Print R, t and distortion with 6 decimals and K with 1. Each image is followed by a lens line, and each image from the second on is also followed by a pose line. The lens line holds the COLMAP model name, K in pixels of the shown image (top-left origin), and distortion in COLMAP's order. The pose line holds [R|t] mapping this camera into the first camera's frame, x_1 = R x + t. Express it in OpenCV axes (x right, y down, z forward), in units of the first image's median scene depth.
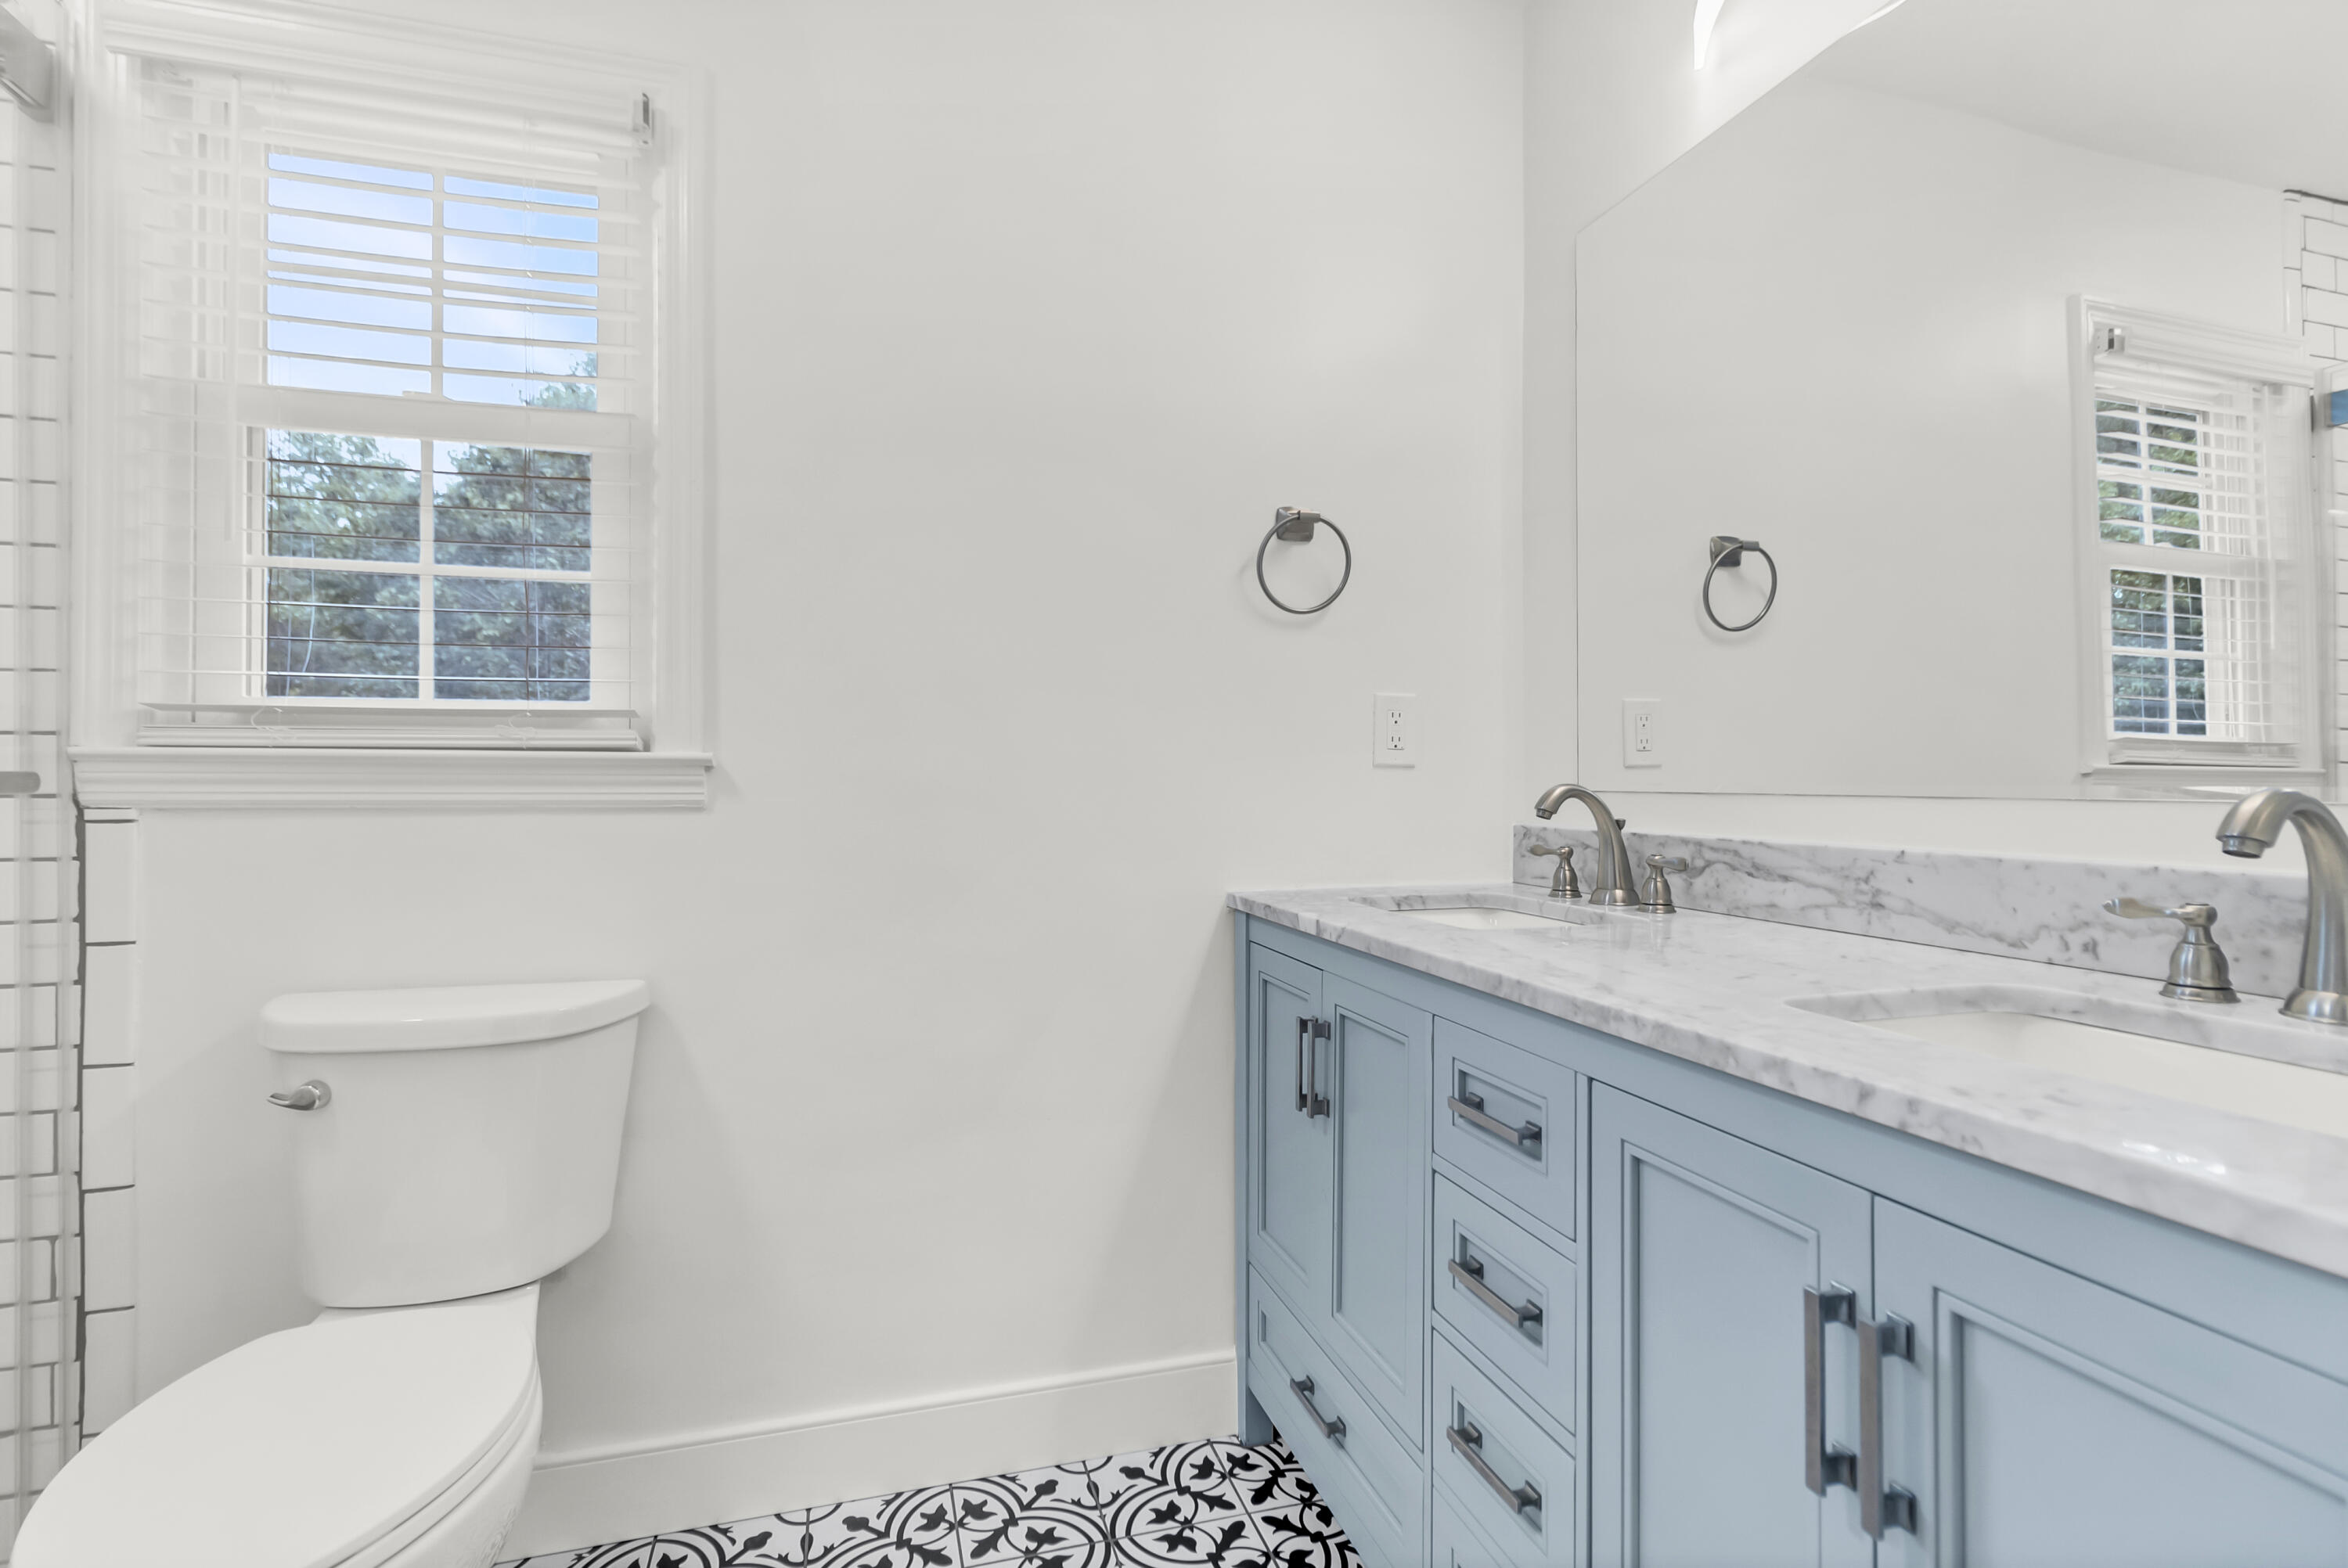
lens RADIAL K [[1106.8, 0, 1174.0], [0, 1106.8, 784.0], [0, 0, 1]] dist [-0.013219, 0.005262]
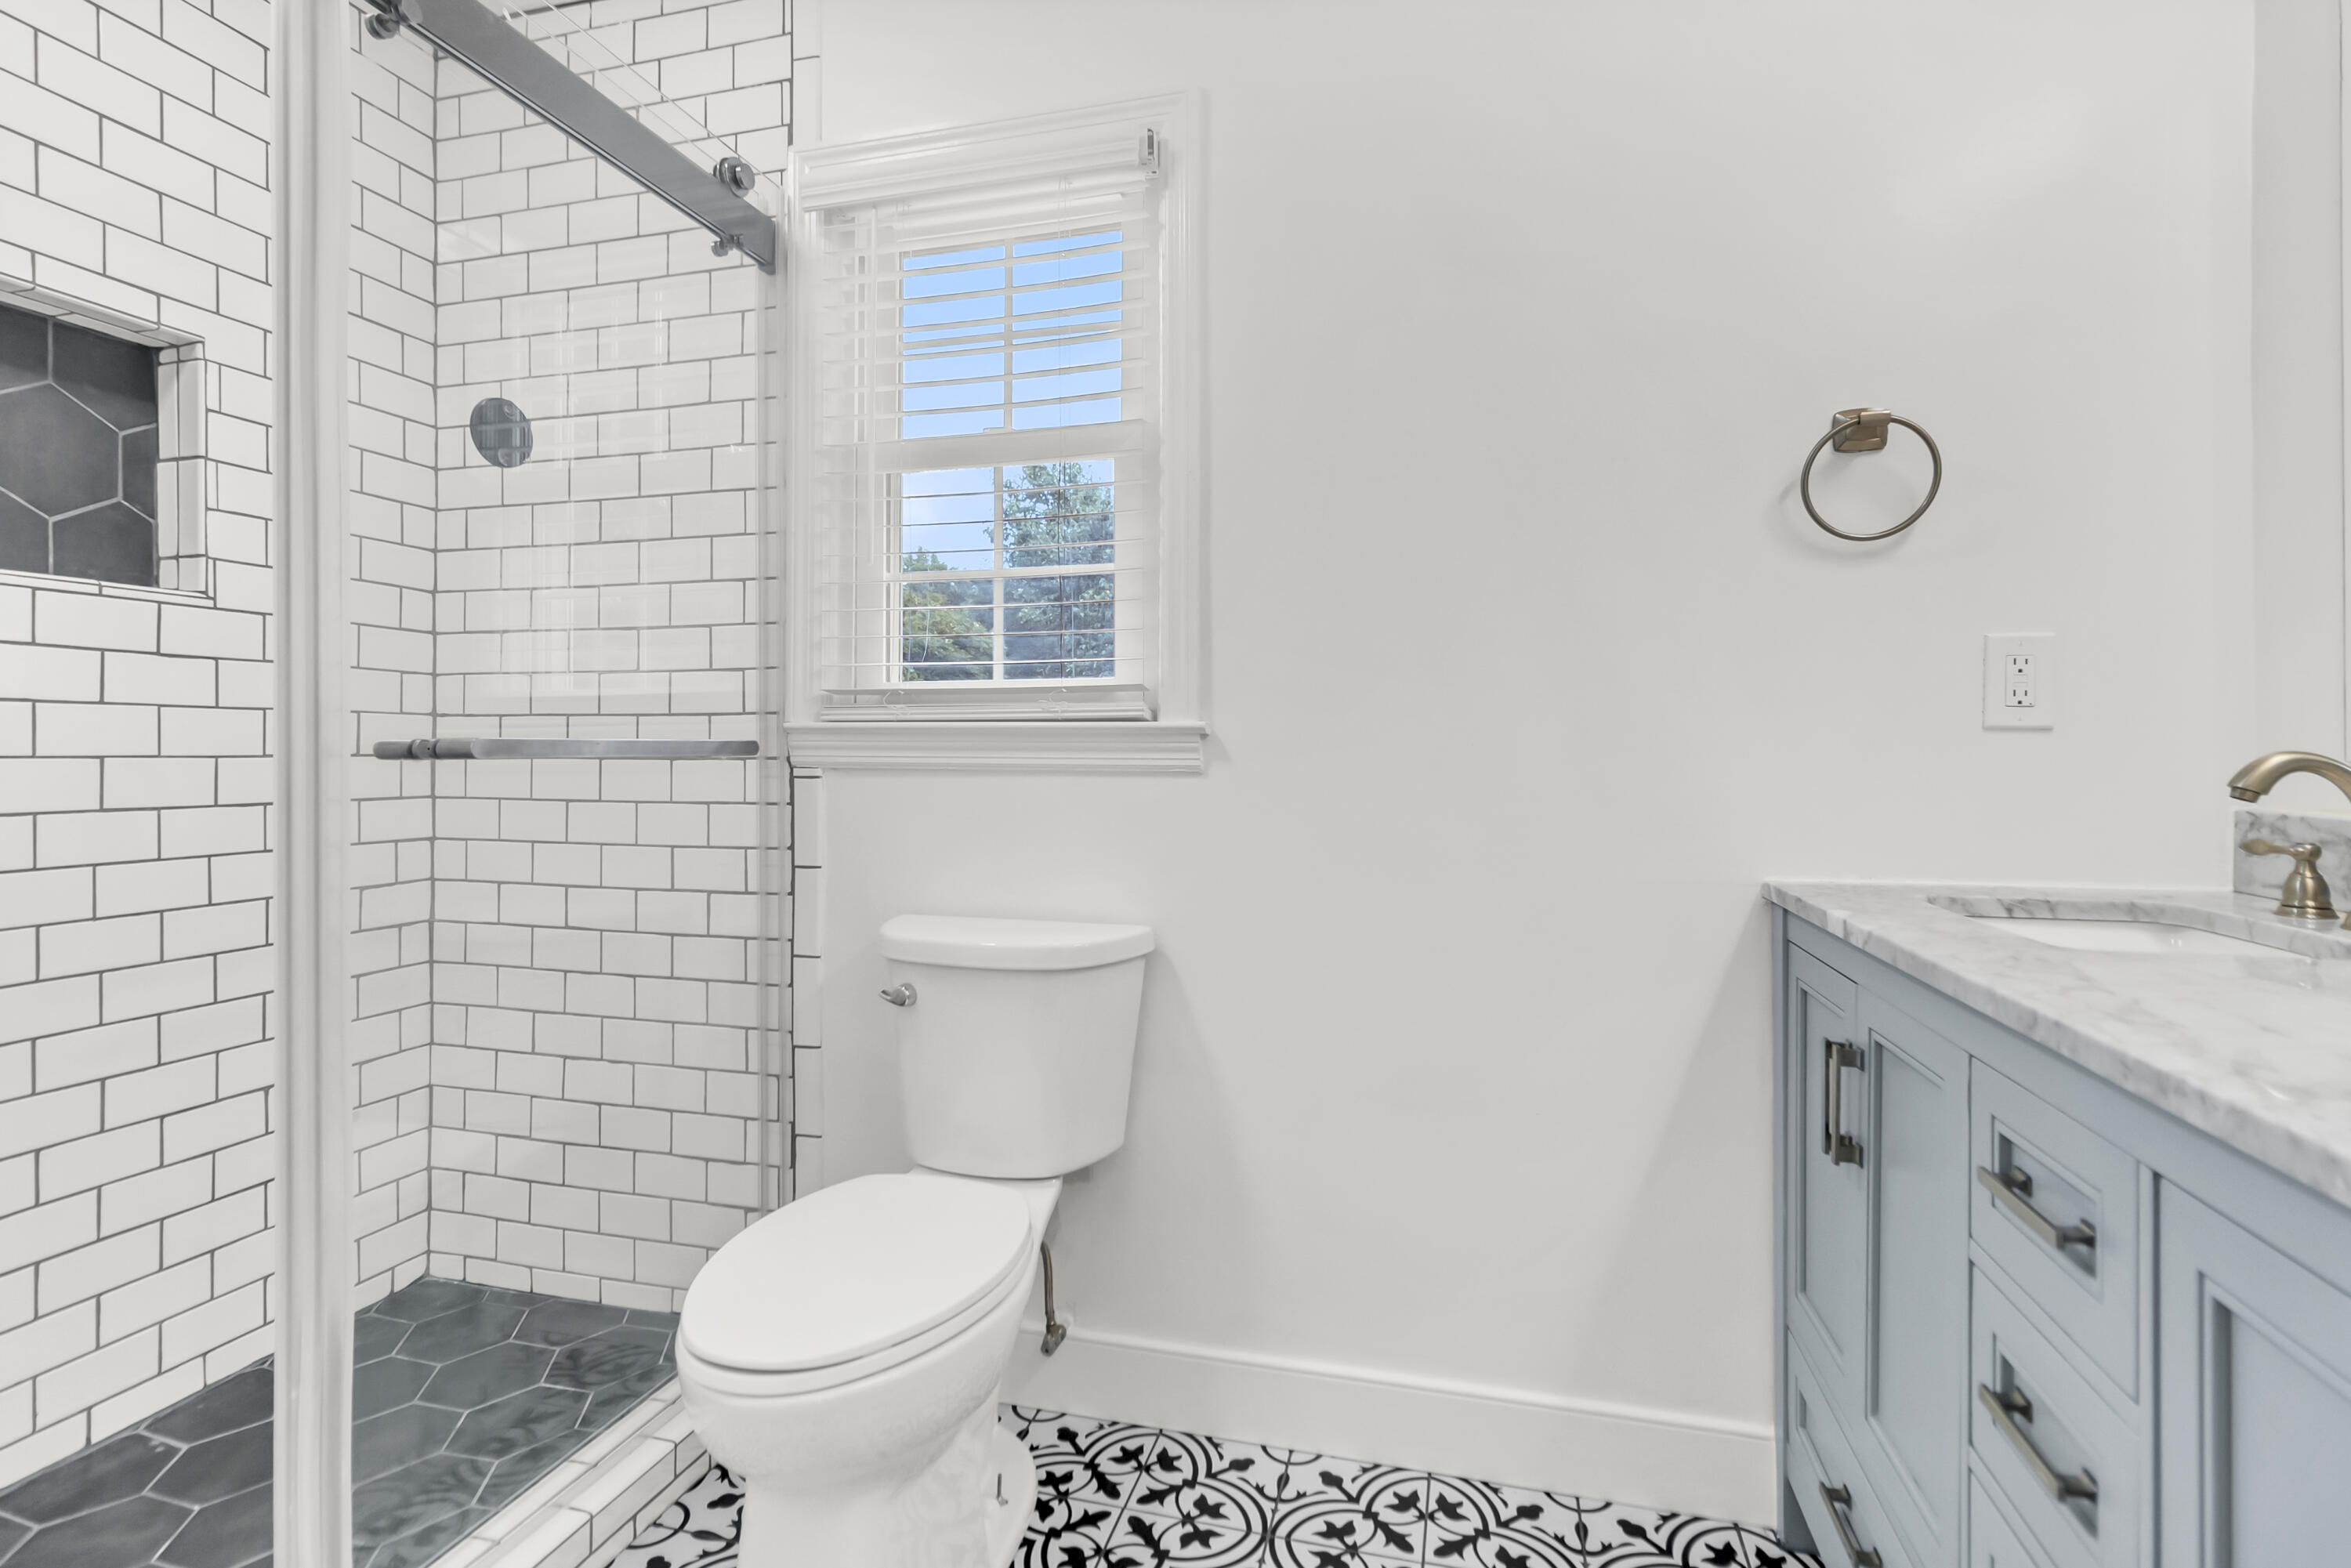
lens RADIAL K [[1130.6, 0, 1176.6], [0, 1130.6, 753.2], [0, 0, 1]] dist [-0.003651, -0.000039]
pose [[0.851241, 0.002499, -0.524768, 0.139725], [-0.001493, 0.999996, 0.002340, 0.000163], [0.524772, -0.001208, 0.851242, 0.042213]]
